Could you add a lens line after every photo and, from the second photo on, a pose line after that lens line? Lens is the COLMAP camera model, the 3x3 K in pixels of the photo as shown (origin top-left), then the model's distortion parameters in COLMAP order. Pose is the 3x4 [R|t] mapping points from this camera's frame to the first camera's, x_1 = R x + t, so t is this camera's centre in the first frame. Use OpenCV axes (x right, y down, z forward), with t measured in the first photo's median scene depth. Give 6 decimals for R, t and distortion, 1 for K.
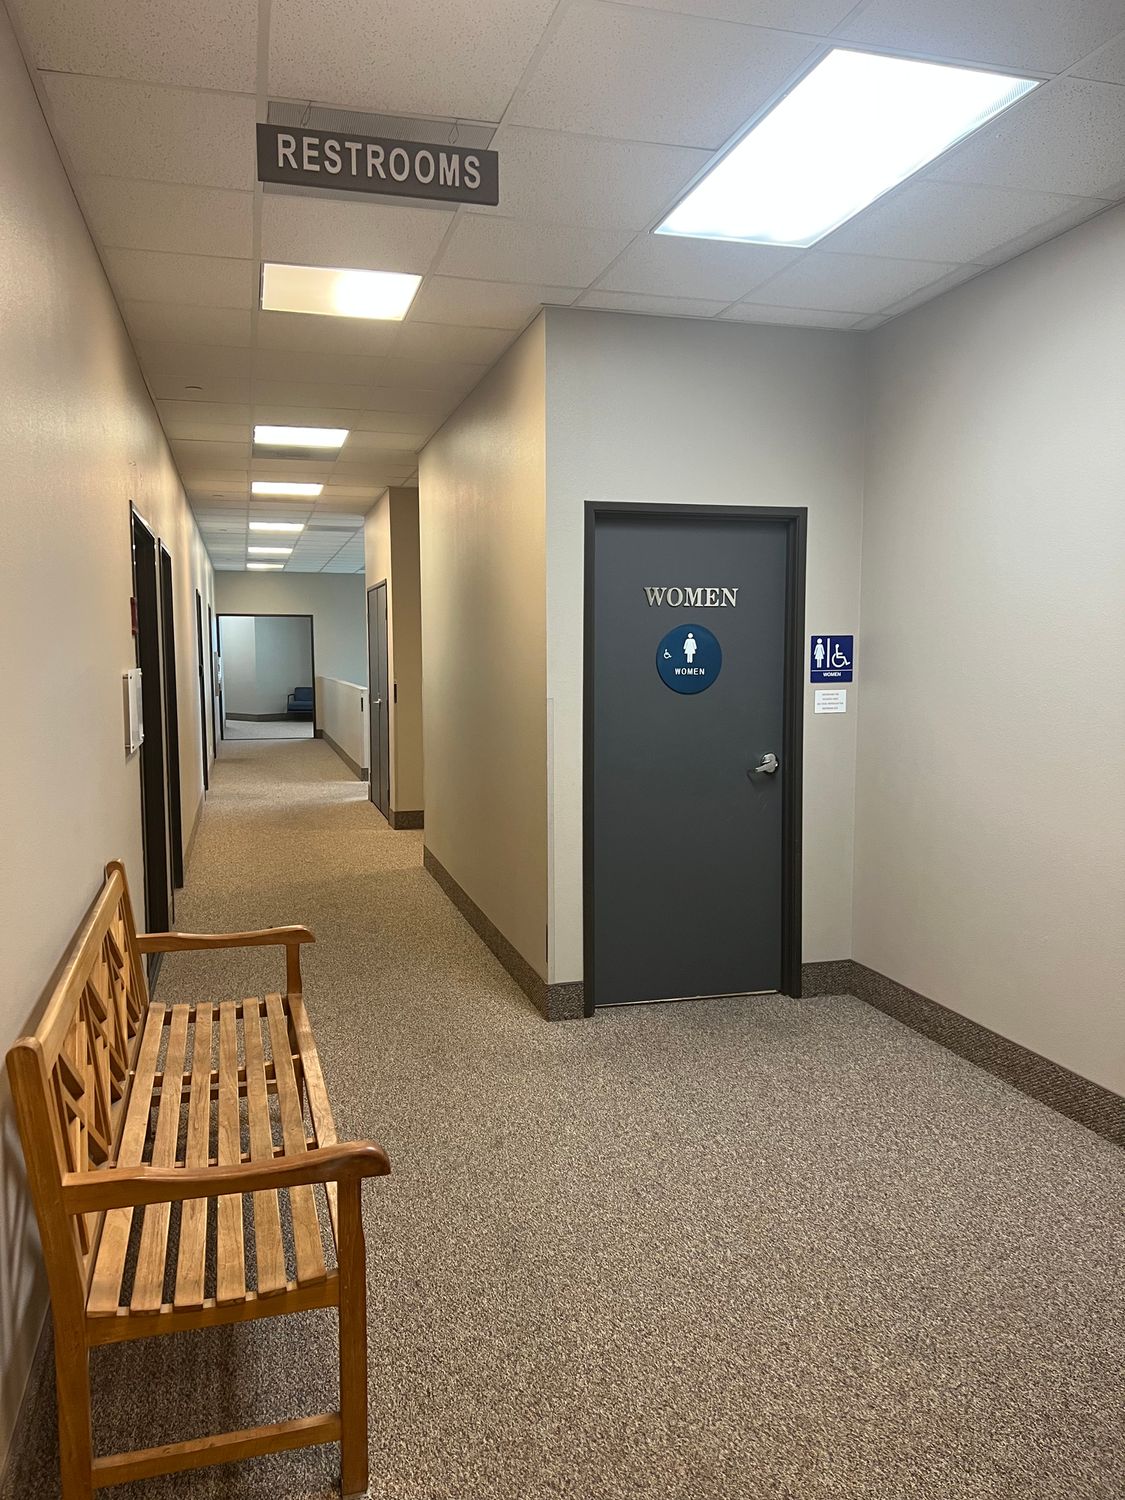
lens RADIAL K [[1120.2, 0, 569.4], [0, 1120.2, 752.2], [0, 0, 1]] dist [0.023015, -0.021763]
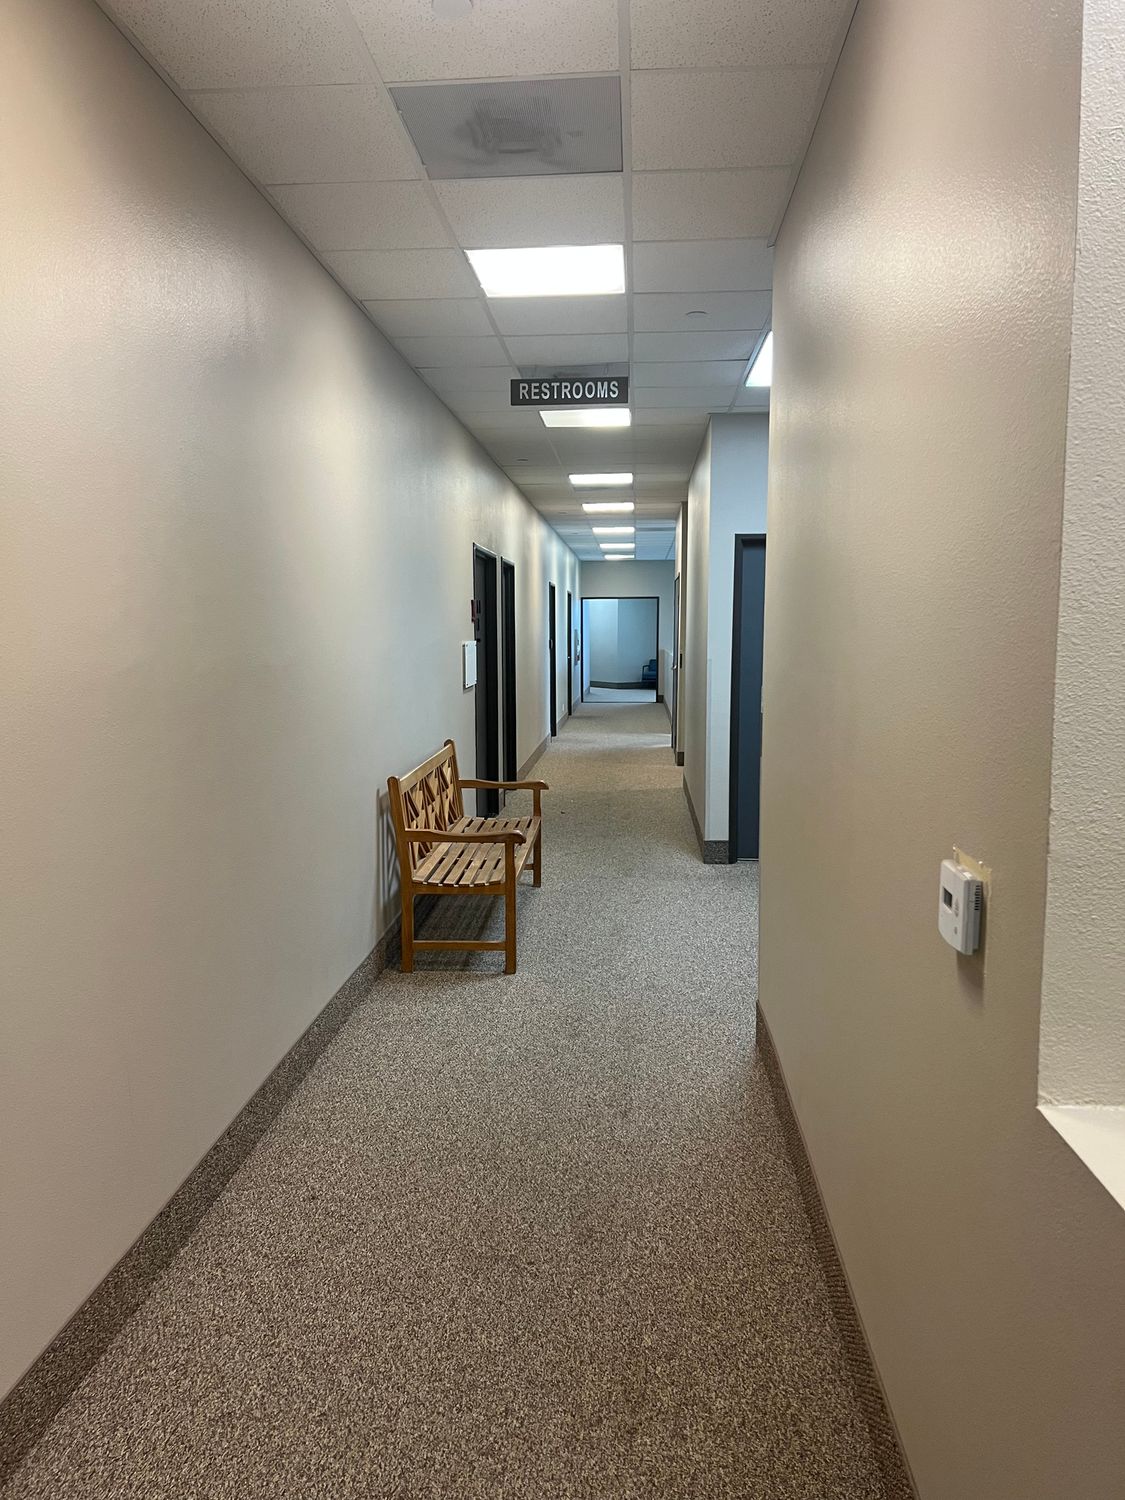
lens RADIAL K [[1120.2, 0, 559.6], [0, 1120.2, 749.0], [0, 0, 1]] dist [0.023015, -0.021763]
pose [[0.939389, 0.035294, -0.341031, 0.335799], [-0.029045, 0.999304, 0.023413, 0.048580], [0.341620, -0.012088, 0.939760, -0.581152]]
